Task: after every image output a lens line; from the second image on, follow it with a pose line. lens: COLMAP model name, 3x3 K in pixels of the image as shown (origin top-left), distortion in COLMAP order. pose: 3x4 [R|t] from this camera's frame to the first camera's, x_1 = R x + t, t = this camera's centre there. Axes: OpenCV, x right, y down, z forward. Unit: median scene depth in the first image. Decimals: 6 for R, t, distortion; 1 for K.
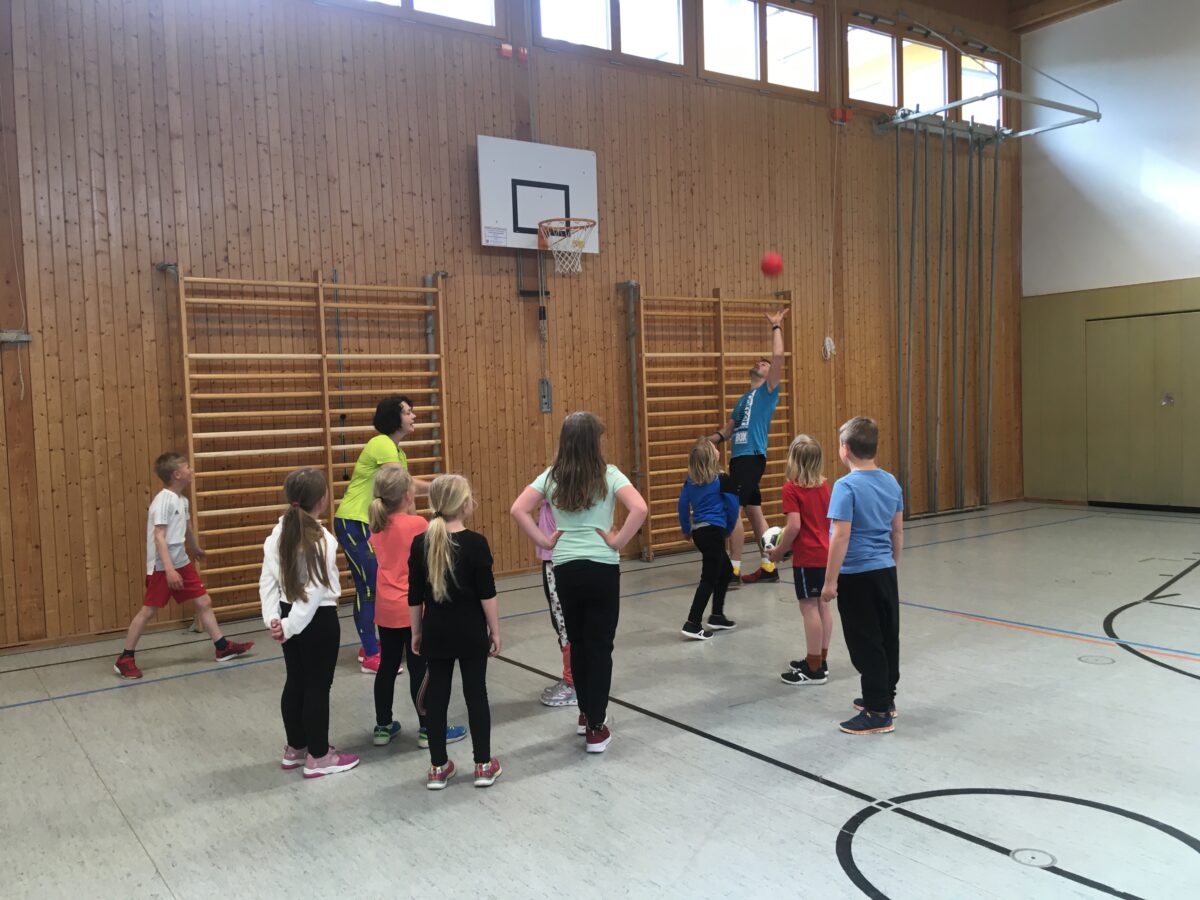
lens RADIAL K [[1008.5, 0, 599.0], [0, 1008.5, 451.9], [0, 0, 1]] dist [0.018035, -0.032111]
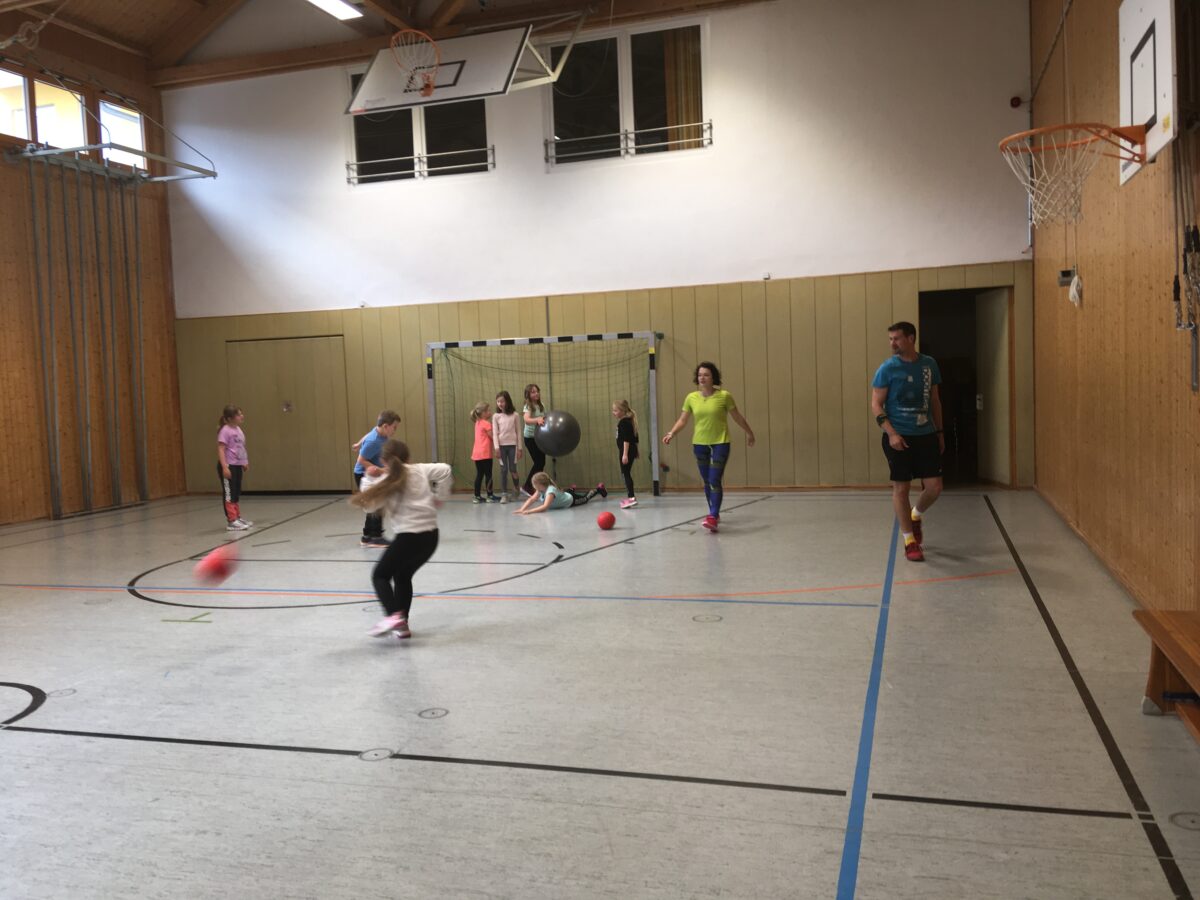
lens RADIAL K [[1008.5, 0, 604.7], [0, 1008.5, 449.9], [0, 0, 1]] dist [0.018035, -0.032111]
pose [[0.786051, -0.033586, 0.617248, 0.093329], [0.039944, 0.999196, 0.003500, 0.012697], [-0.616869, 0.021905, 0.786761, -0.221328]]
